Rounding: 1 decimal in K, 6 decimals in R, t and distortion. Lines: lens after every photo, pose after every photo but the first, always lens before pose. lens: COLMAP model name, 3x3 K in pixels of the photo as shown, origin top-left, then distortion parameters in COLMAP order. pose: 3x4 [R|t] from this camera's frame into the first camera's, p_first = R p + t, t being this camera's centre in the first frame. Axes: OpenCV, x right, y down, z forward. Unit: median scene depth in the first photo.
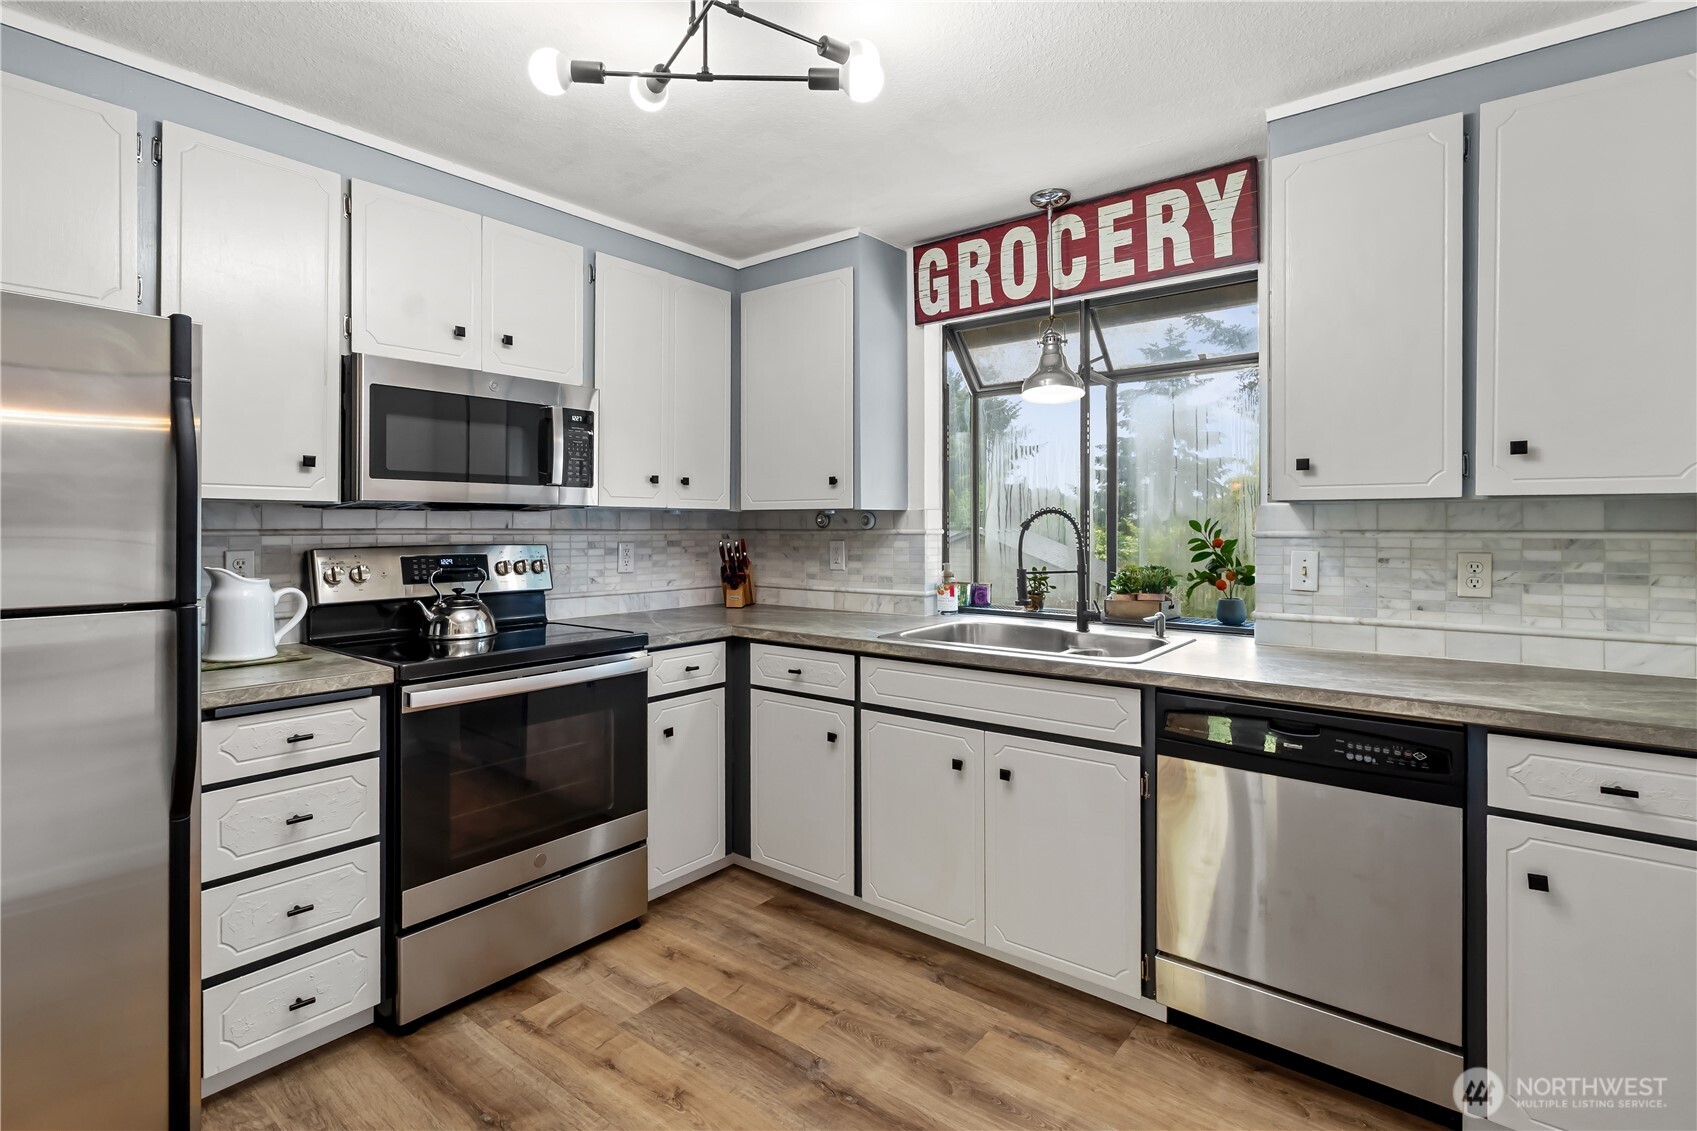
lens RADIAL K [[826.2, 0, 843.3], [0, 826.2, 523.1], [0, 0, 1]] dist [0.001705, 0.000255]
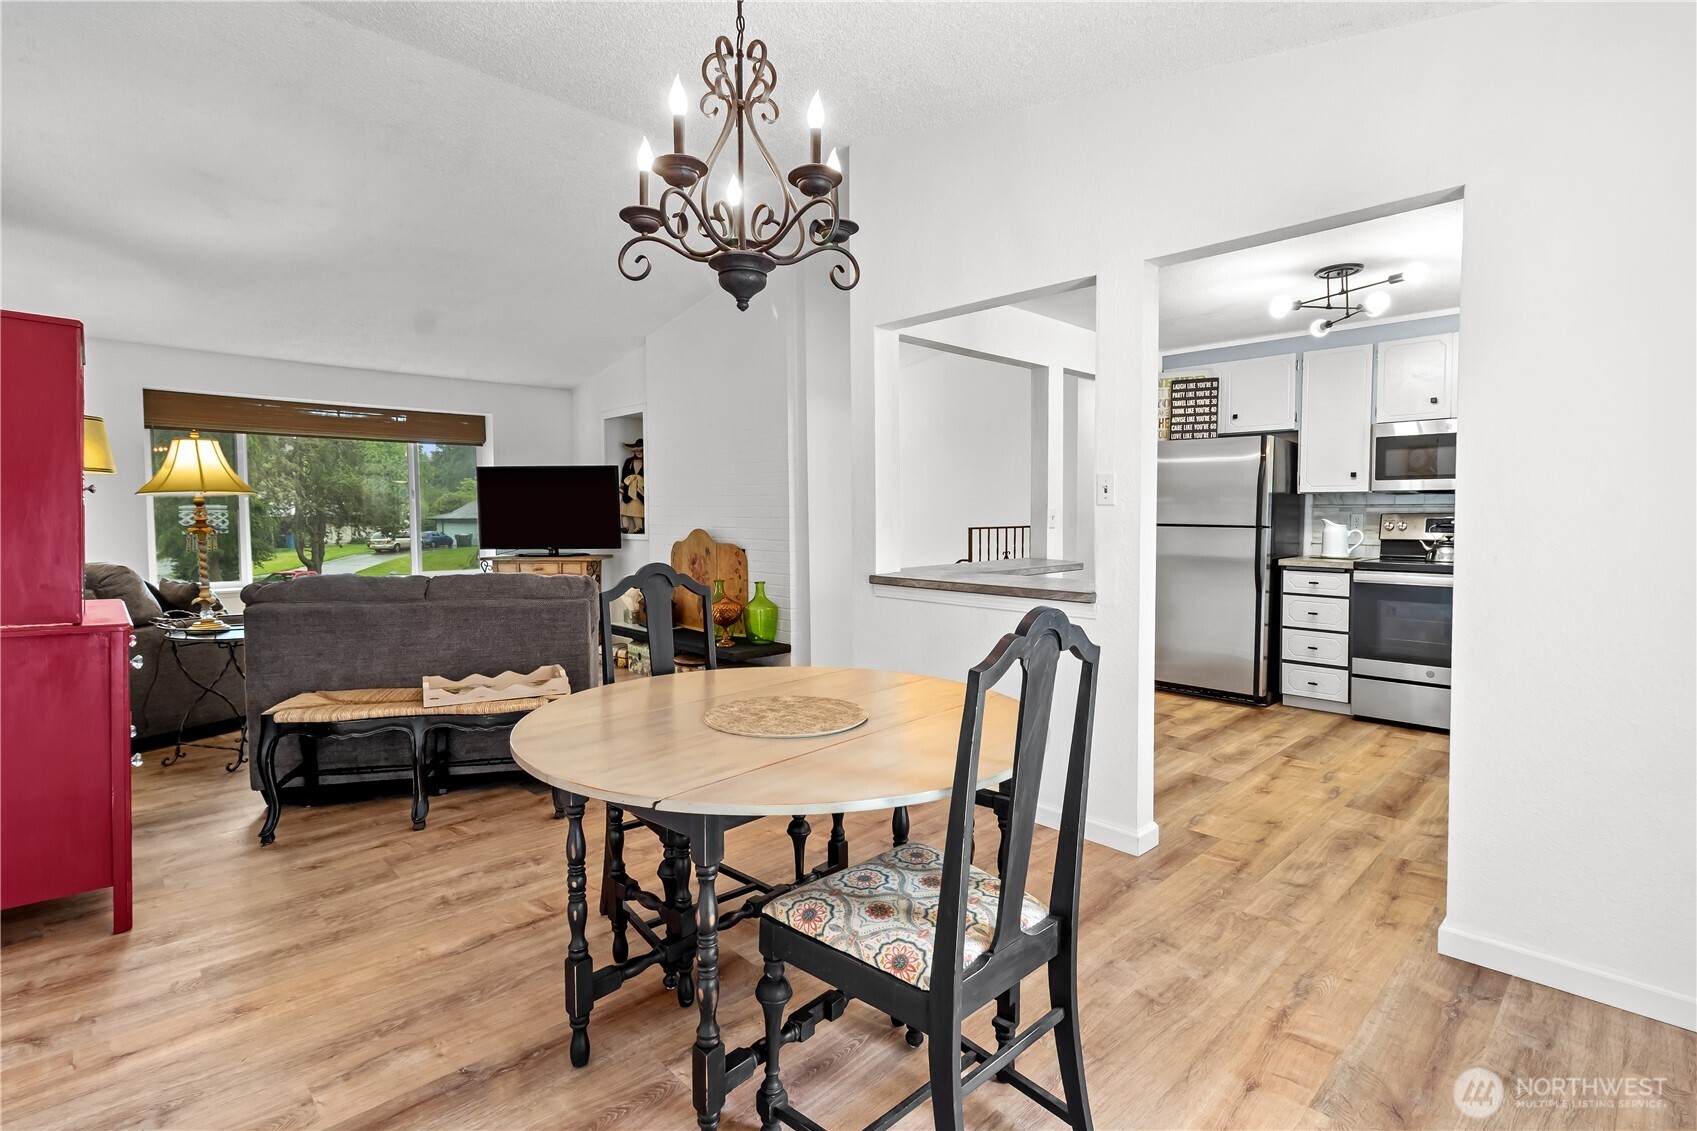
lens RADIAL K [[814.8, 0, 849.6], [0, 814.8, 542.7], [0, 0, 1]] dist [0.000860, -0.000051]
pose [[-0.121839, 0.036929, -0.991863, 1.494926], [0.001169, 0.999312, 0.037063, 0.025157], [0.992549, 0.003356, -0.121798, -0.105257]]
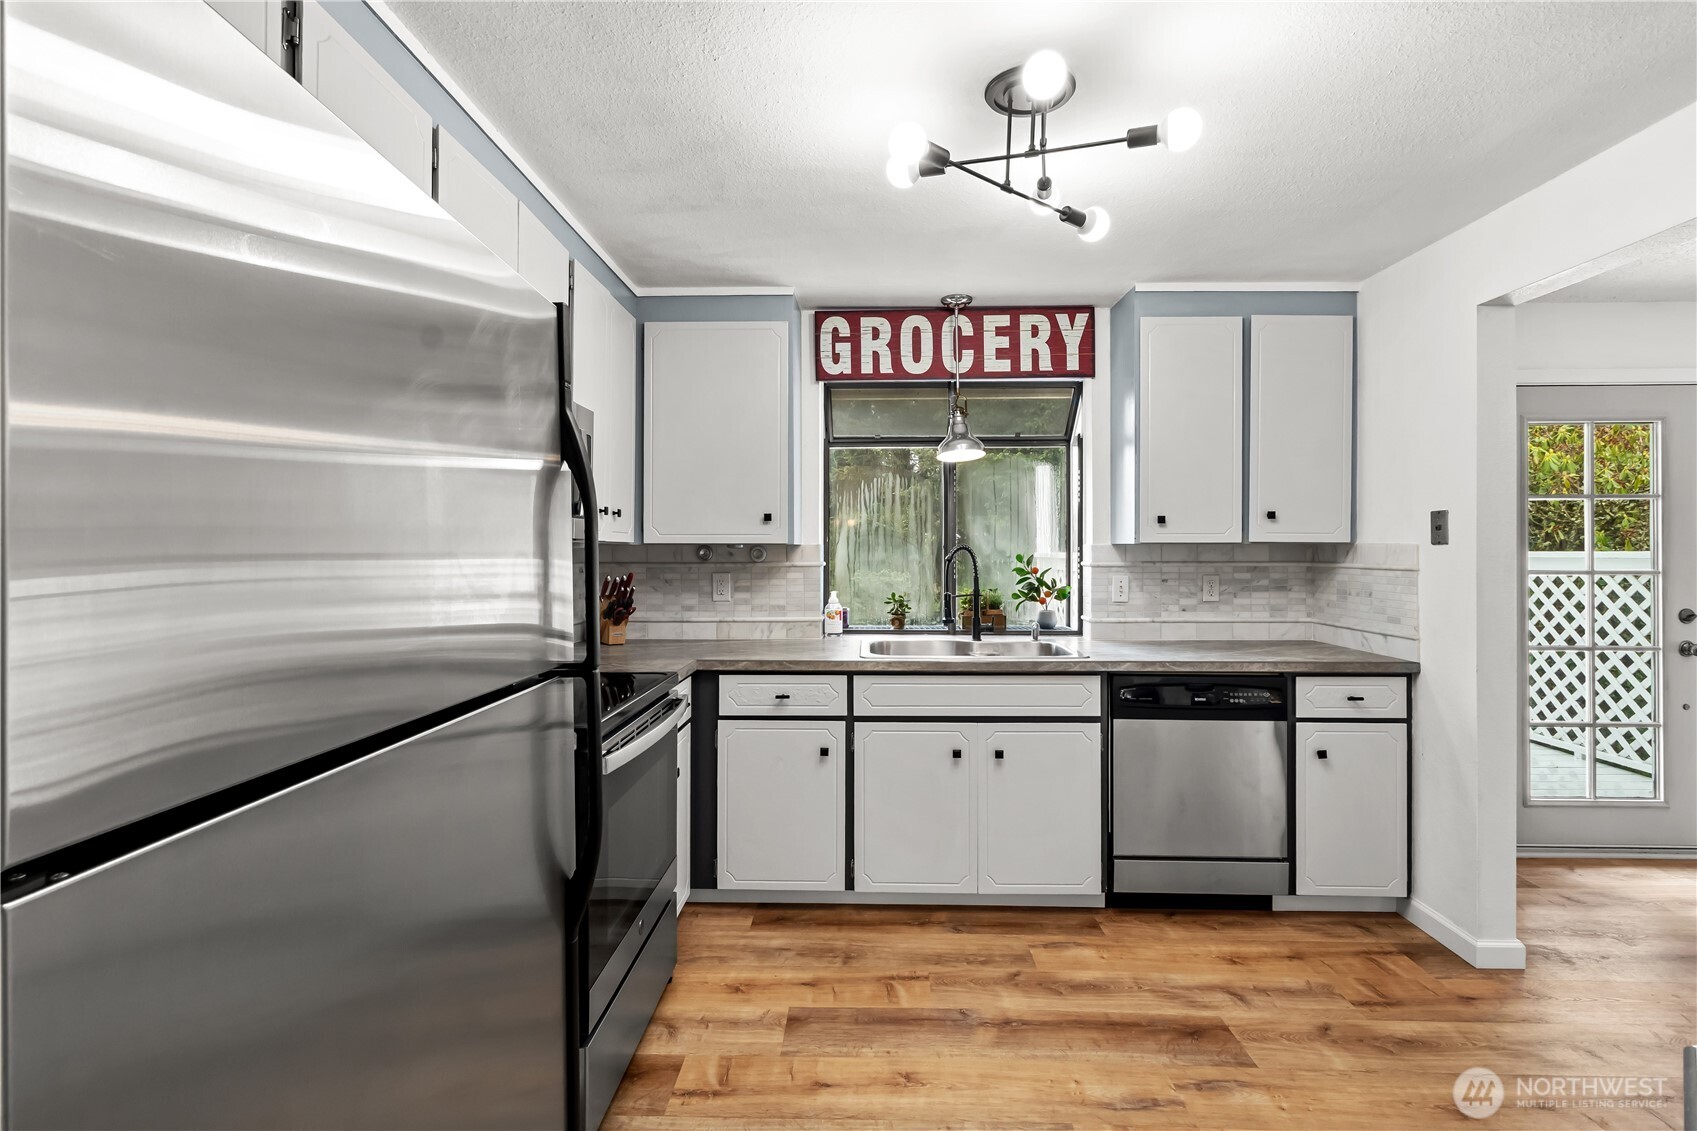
lens RADIAL K [[788.2, 0, 852.5], [0, 788.2, 544.9], [0, 0, 1]] dist [0.000862, -0.000369]
pose [[0.797032, 0.005968, 0.603908, -0.631378], [-0.001801, 0.999970, -0.007505, -0.009391], [-0.603935, 0.004894, 0.797019, 0.140059]]
